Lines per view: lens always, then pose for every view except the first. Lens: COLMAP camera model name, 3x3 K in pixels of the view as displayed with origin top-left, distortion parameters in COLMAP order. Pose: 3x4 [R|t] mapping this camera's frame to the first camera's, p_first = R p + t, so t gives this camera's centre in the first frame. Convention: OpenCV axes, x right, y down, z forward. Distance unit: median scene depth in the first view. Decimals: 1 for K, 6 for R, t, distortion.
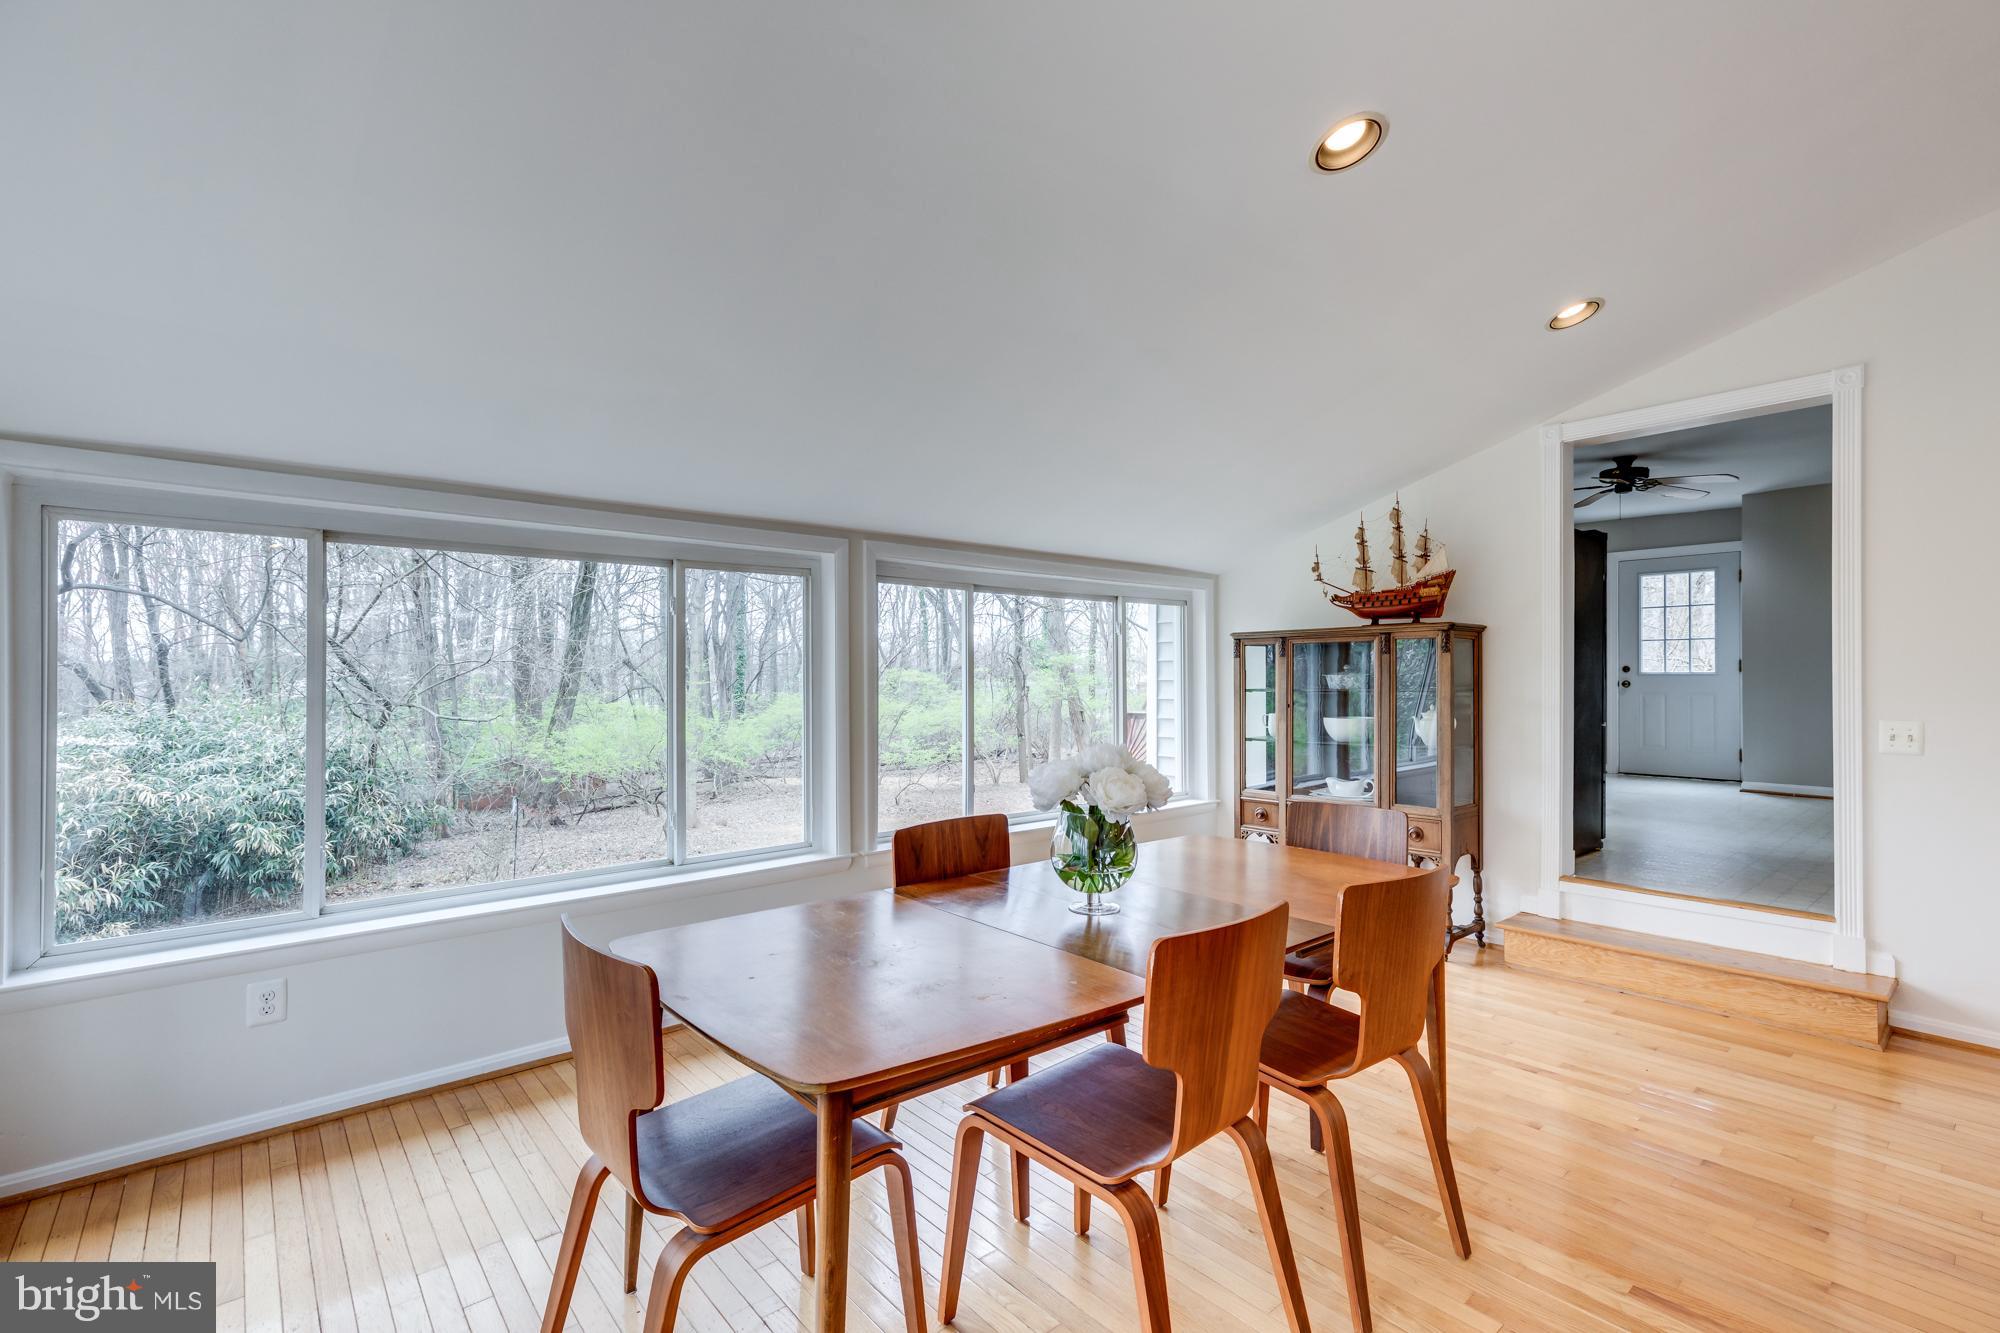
lens RADIAL K [[899.6, 0, 1004.3], [0, 899.6, 669.6], [0, 0, 1]] dist [0.002373, 0.000671]
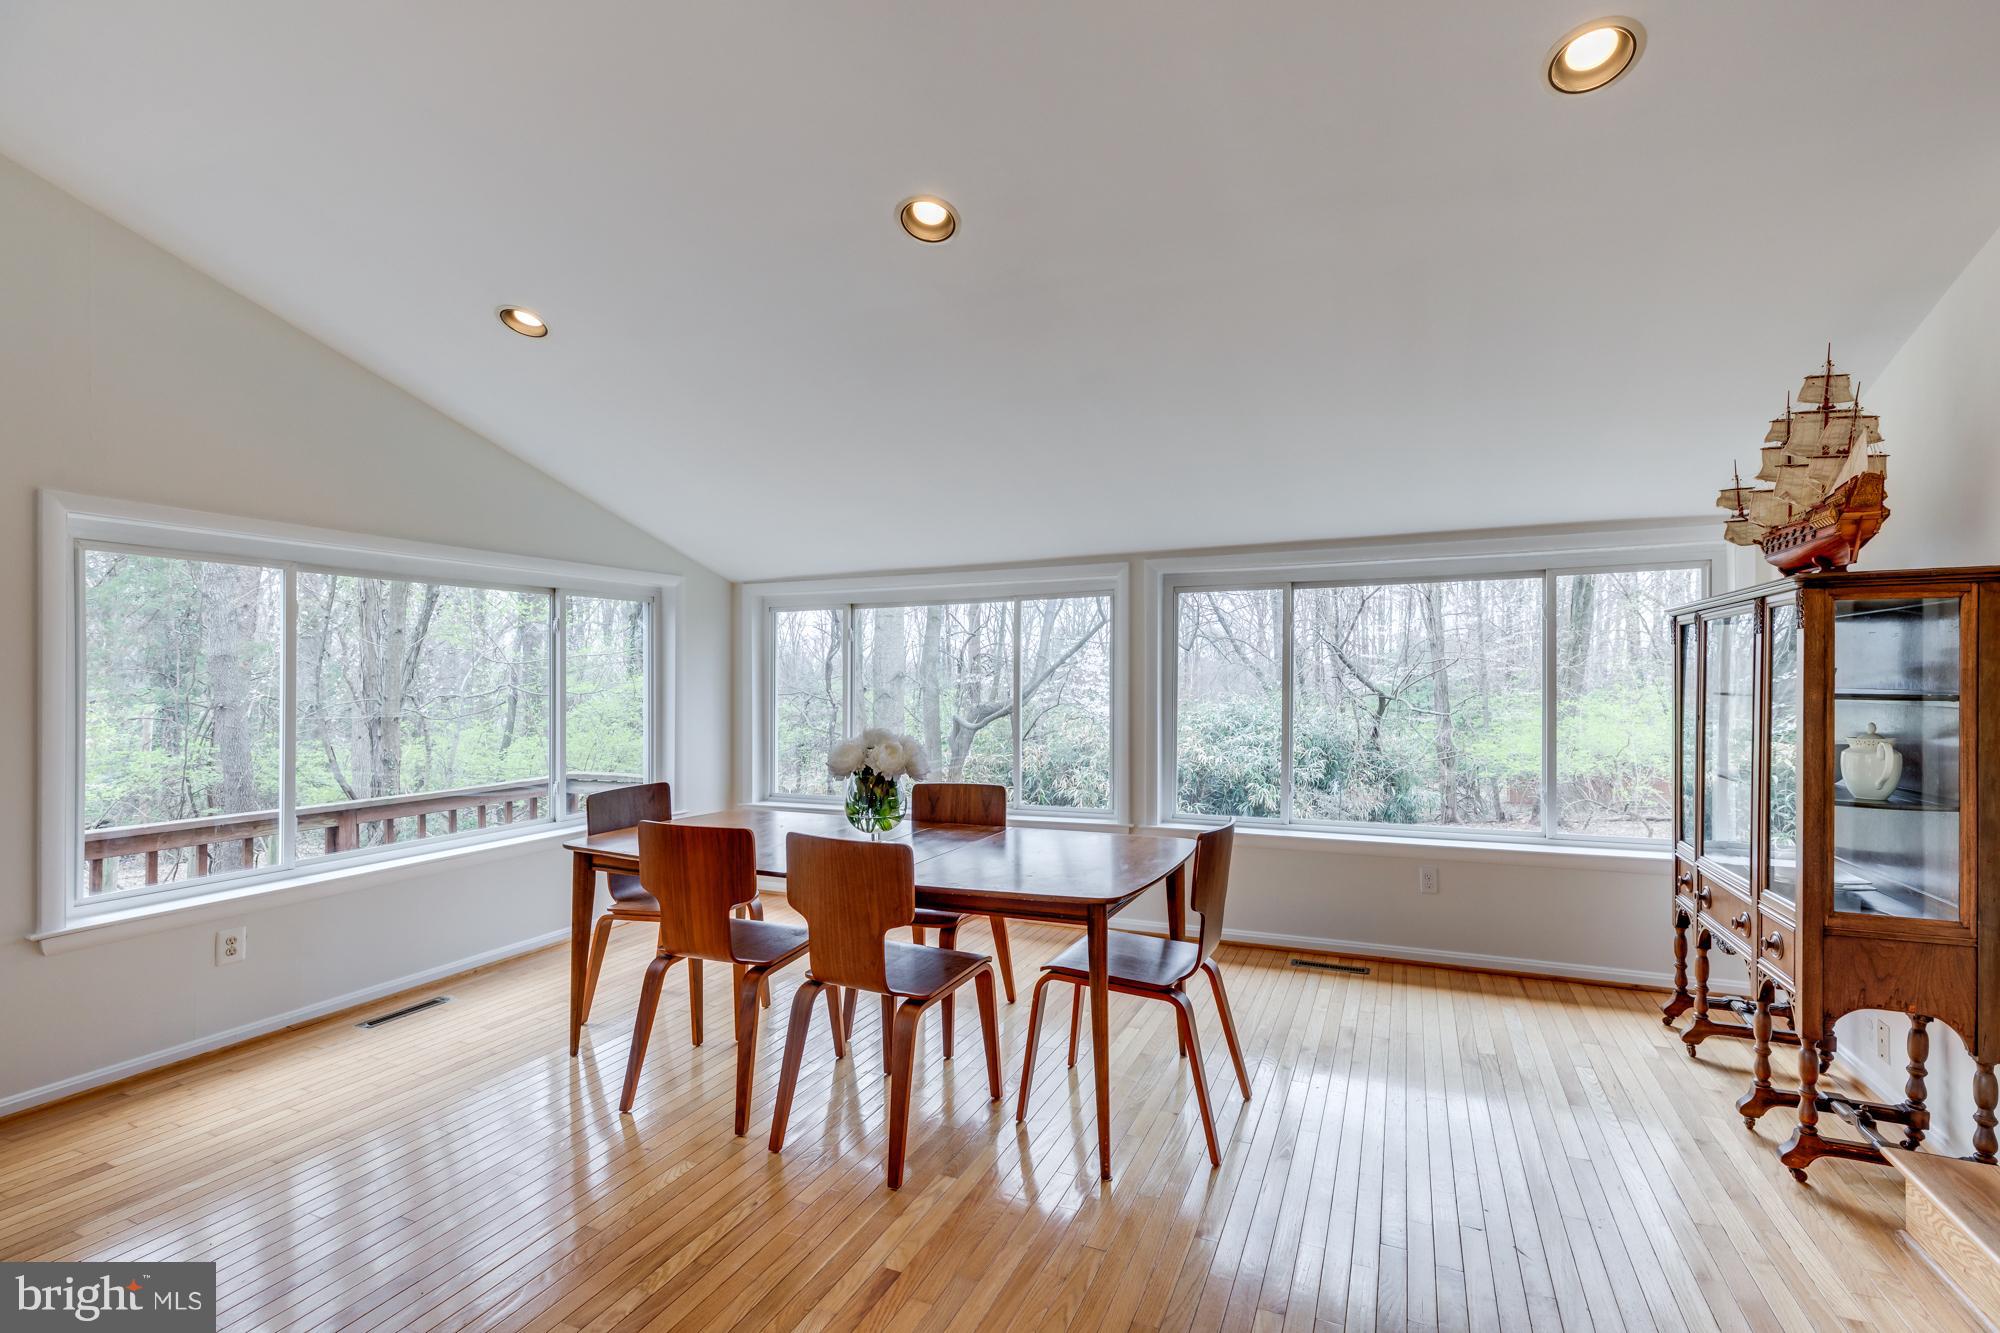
lens RADIAL K [[914.6, 0, 999.3], [0, 914.6, 683.4], [0, 0, 1]] dist [-0.000543, 0.000169]
pose [[0.424392, 0.003516, -0.905472, 0.796993], [0.016546, 0.999795, 0.011637, 0.000187], [0.905327, -0.019920, 0.424247, 0.306151]]
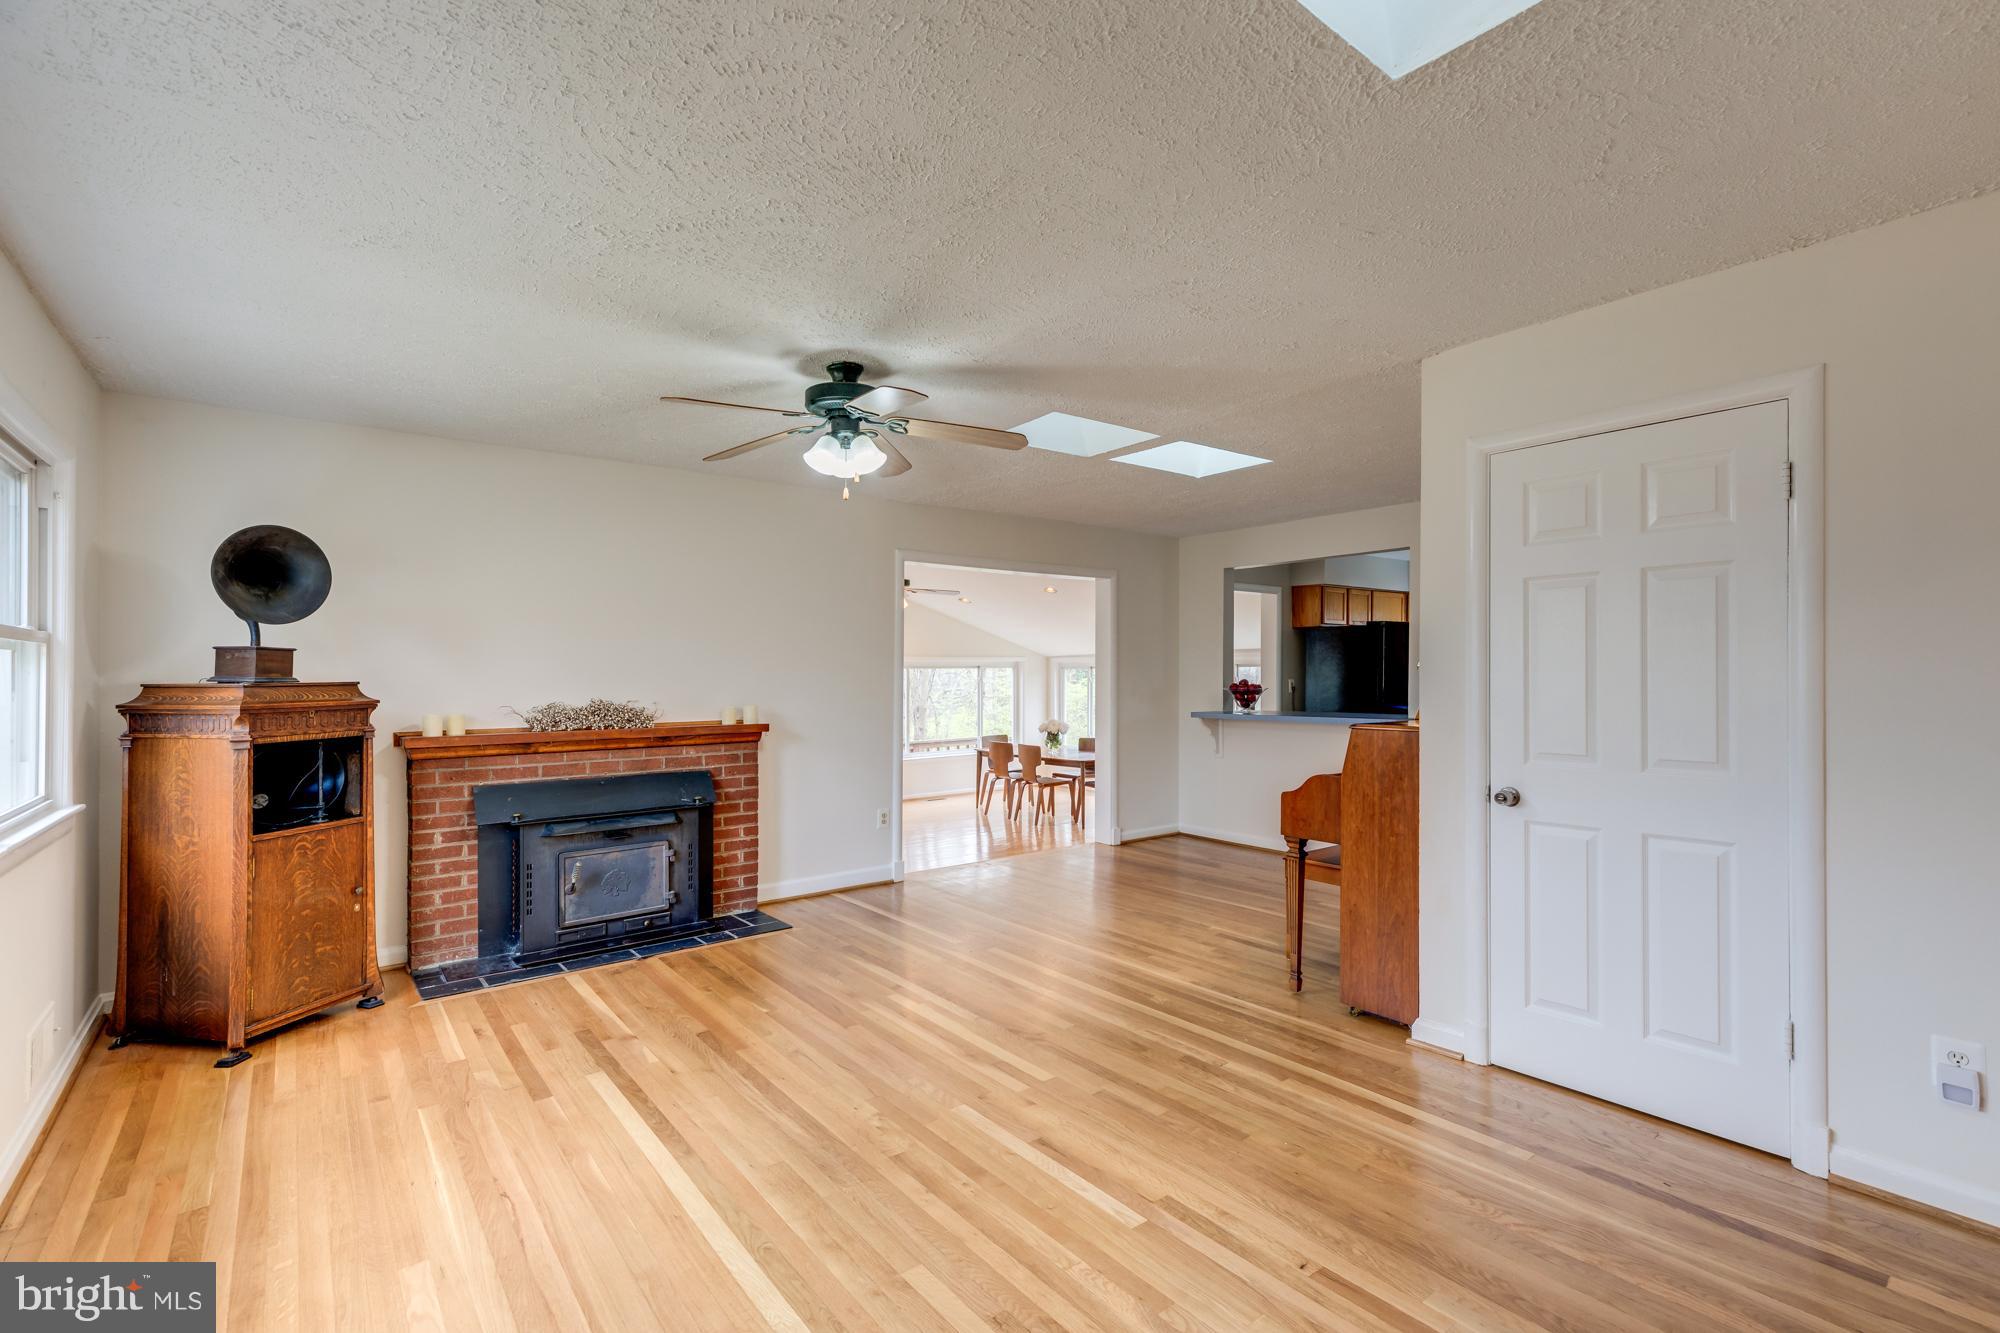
lens RADIAL K [[899.6, 0, 1004.3], [0, 899.6, 669.6], [0, 0, 1]] dist [0.002373, 0.000671]
pose [[-0.034181, 0.002881, -0.999411, 2.605119], [0.013908, 0.999900, 0.002406, -0.104155], [0.999319, -0.013817, -0.034218, 0.474841]]
